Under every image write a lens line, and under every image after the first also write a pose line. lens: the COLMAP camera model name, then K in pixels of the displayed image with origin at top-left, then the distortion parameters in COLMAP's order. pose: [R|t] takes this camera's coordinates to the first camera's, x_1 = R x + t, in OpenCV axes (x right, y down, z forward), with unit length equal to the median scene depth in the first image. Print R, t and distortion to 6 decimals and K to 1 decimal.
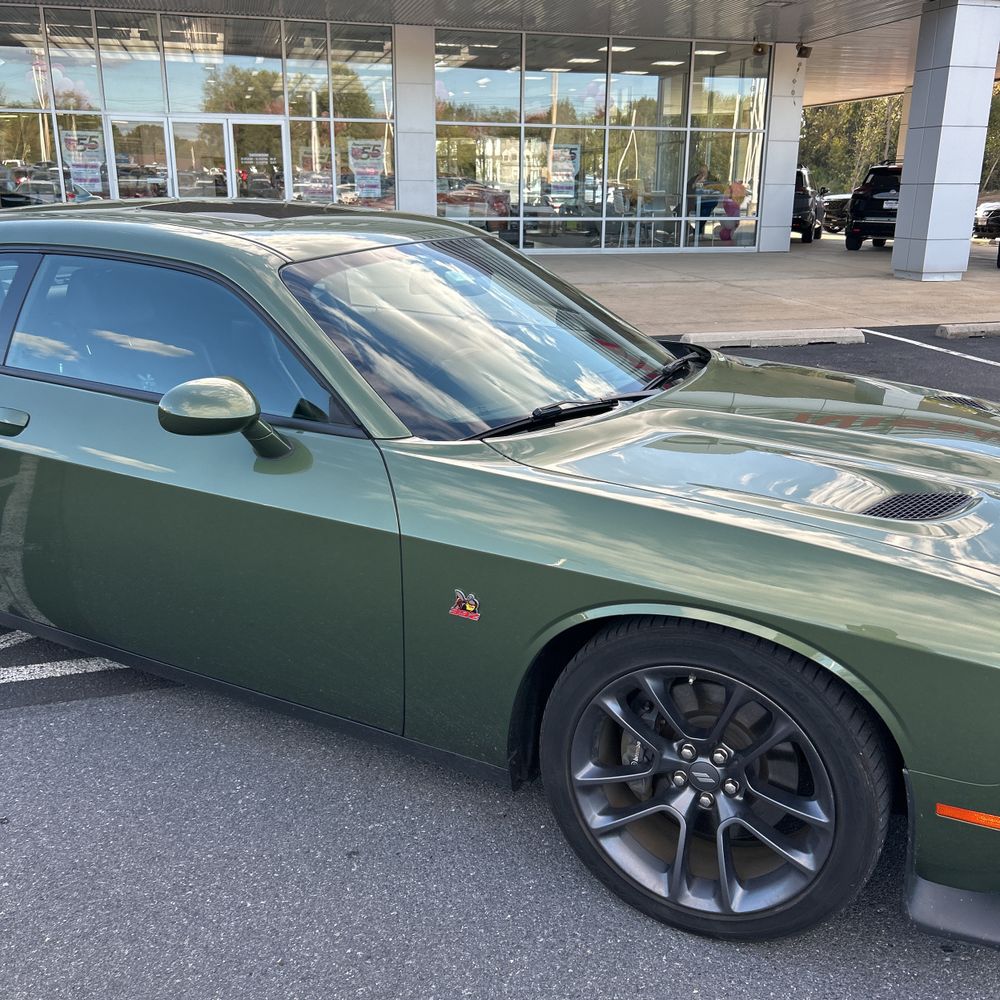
lens RADIAL K [[1009.6, 0, 502.5], [0, 1009.6, 498.0], [0, 0, 1]] dist [0.007919, 0.000000]
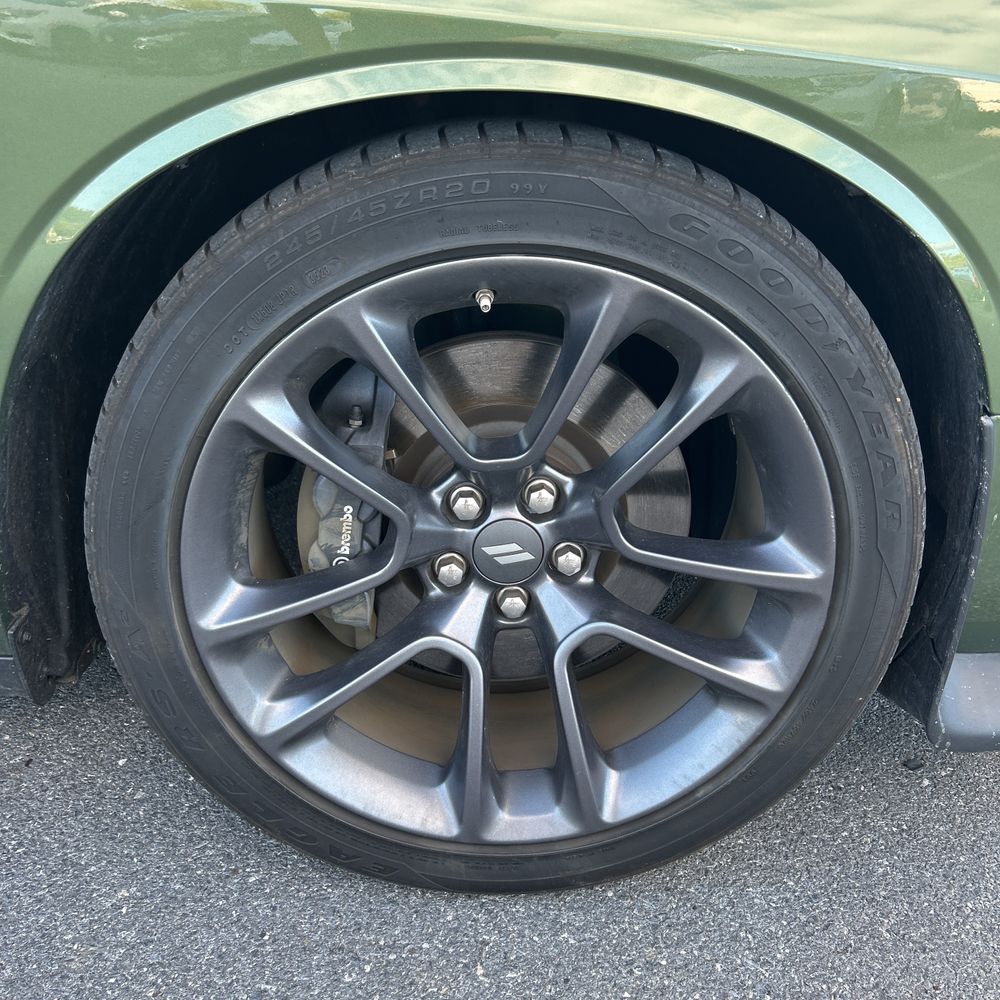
lens RADIAL K [[1009.6, 0, 503.1], [0, 1009.6, 497.2], [0, 0, 1]] dist [0.007919, 0.000000]
pose [[0.876921, -0.169954, 0.449583, 0.006645], [0.113796, 0.982216, 0.149340, 0.181481], [-0.466968, -0.079798, 0.880666, 0.600862]]
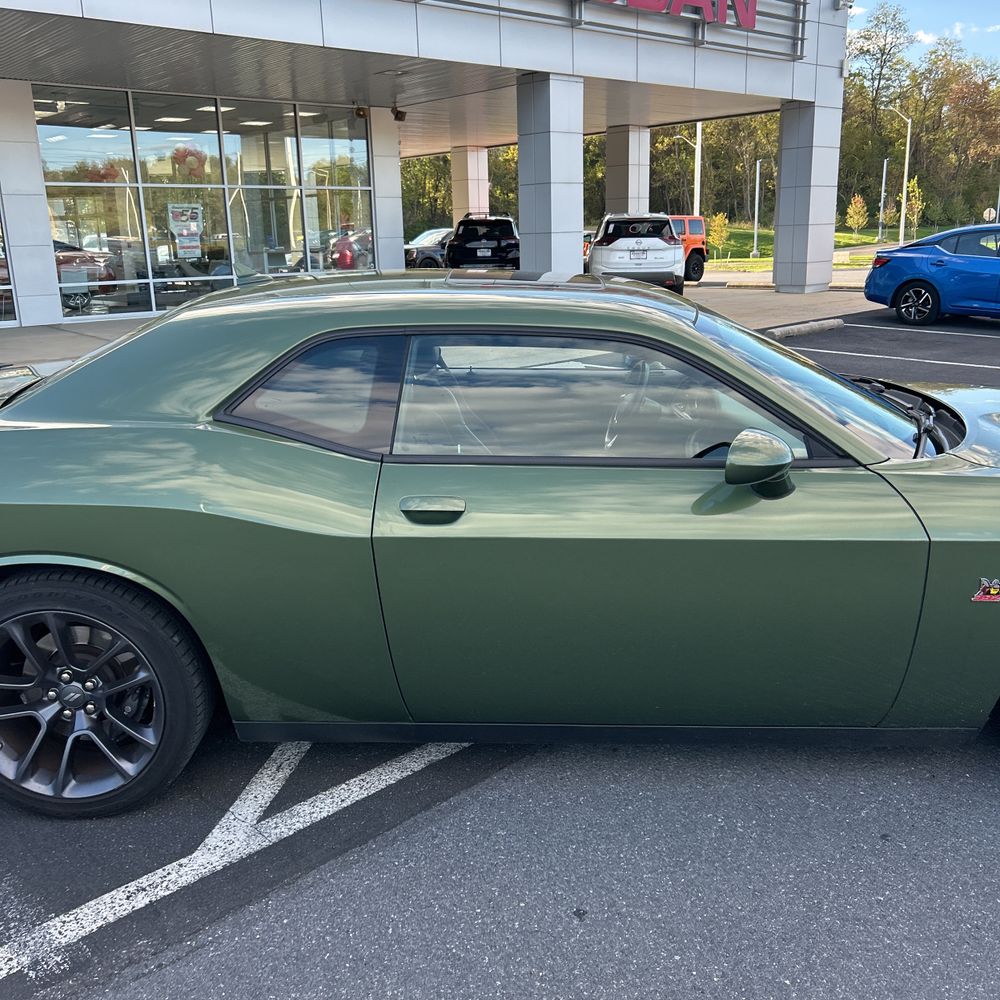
lens RADIAL K [[1009.6, 0, 482.7], [0, 1009.6, 495.2], [0, 0, 1]] dist [0.007919, 0.000000]
pose [[0.897872, -0.138760, 0.417817, -1.050780], [0.160401, 0.986907, -0.016937, -0.079436], [-0.409996, 0.082226, 0.908373, 0.150702]]
